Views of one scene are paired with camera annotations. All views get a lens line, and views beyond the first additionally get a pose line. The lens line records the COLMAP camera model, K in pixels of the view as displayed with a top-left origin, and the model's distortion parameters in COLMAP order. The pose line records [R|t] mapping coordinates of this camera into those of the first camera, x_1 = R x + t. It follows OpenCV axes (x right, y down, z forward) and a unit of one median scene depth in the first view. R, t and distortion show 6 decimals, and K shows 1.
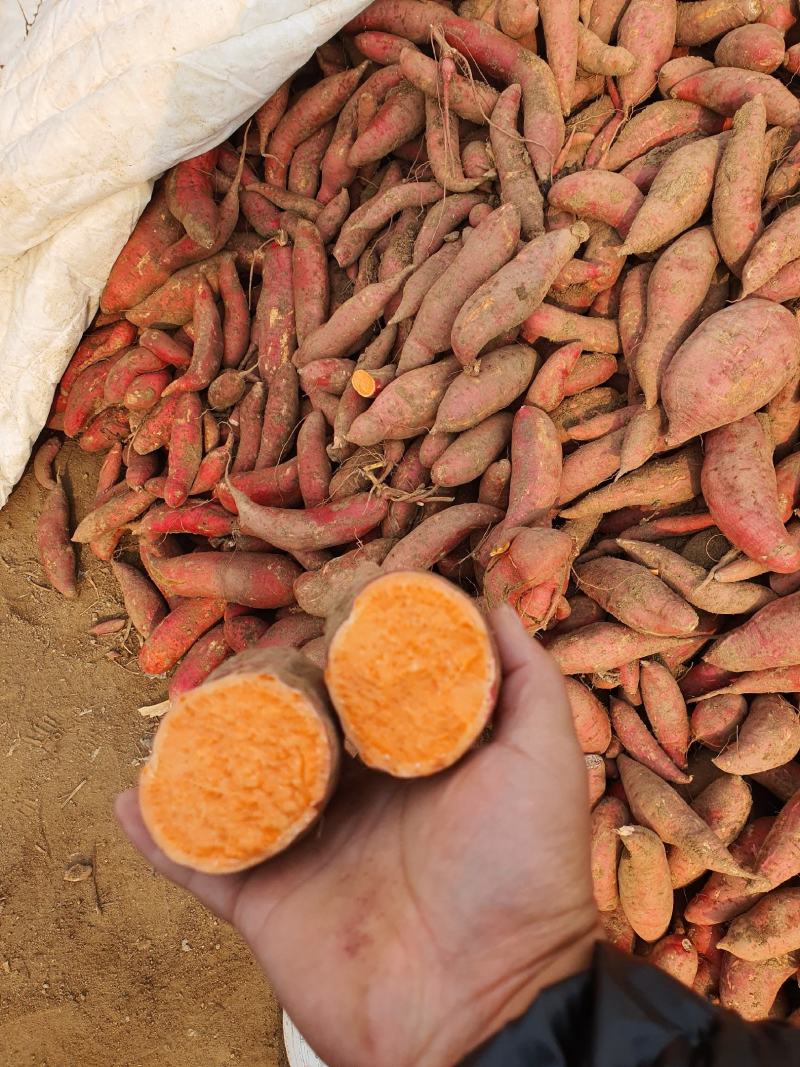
lens RADIAL K [[860.0, 0, 400.0], [0, 860.0, 533.5], [0, 0, 1]] dist [0.115517, -0.130090]
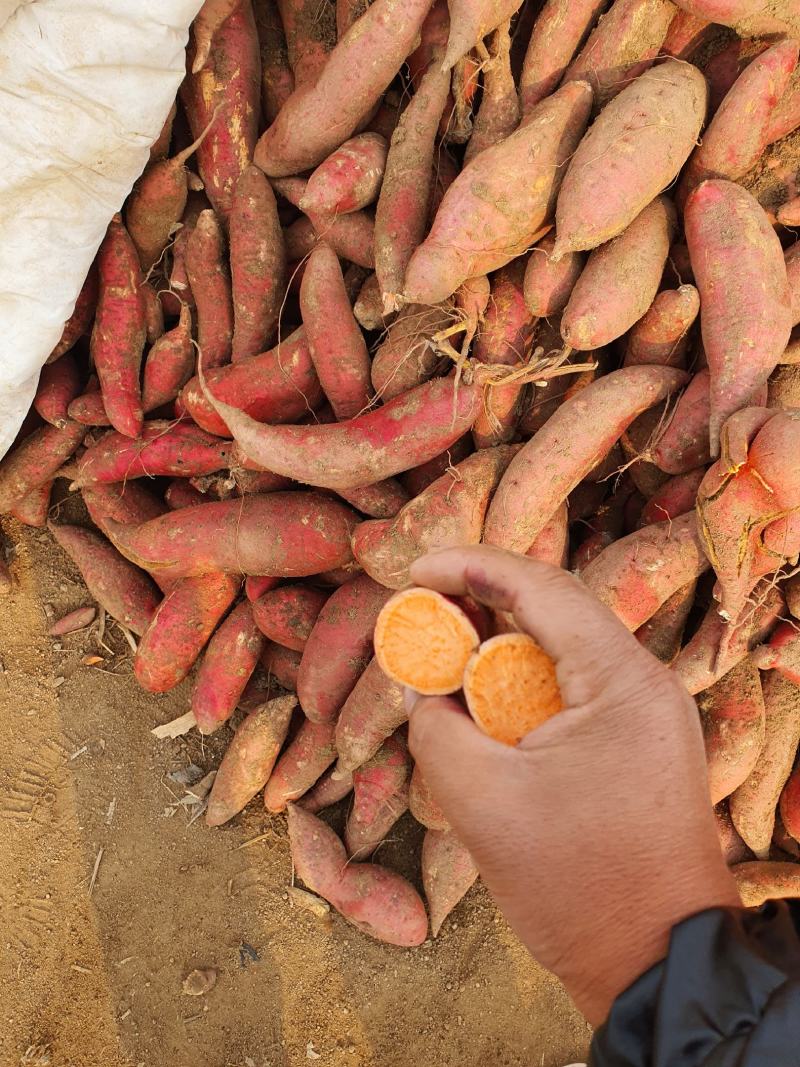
lens RADIAL K [[846.7, 0, 400.0], [0, 846.7, 533.5], [0, 0, 1]] dist [0.030113, 0.002833]
pose [[0.978656, -0.199319, 0.050046, -0.110221], [0.179116, 0.946690, 0.267760, -0.099899], [-0.100748, -0.253081, 0.962185, 0.371727]]
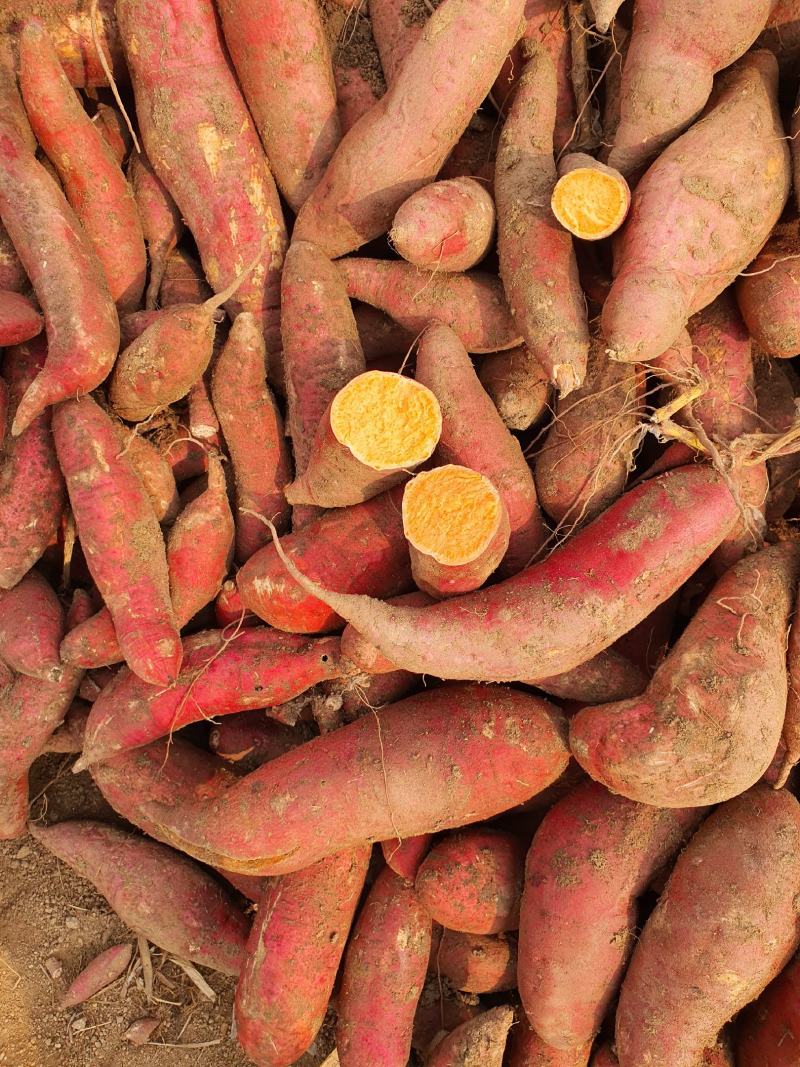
lens RADIAL K [[869.0, 0, 400.0], [0, 869.0, 533.5], [0, 0, 1]] dist [-0.045355, 0.111465]
pose [[0.887623, -0.390651, 0.243961, -0.238349], [0.362322, 0.919282, 0.153767, -0.117237], [-0.284338, -0.048094, 0.957517, 0.594631]]
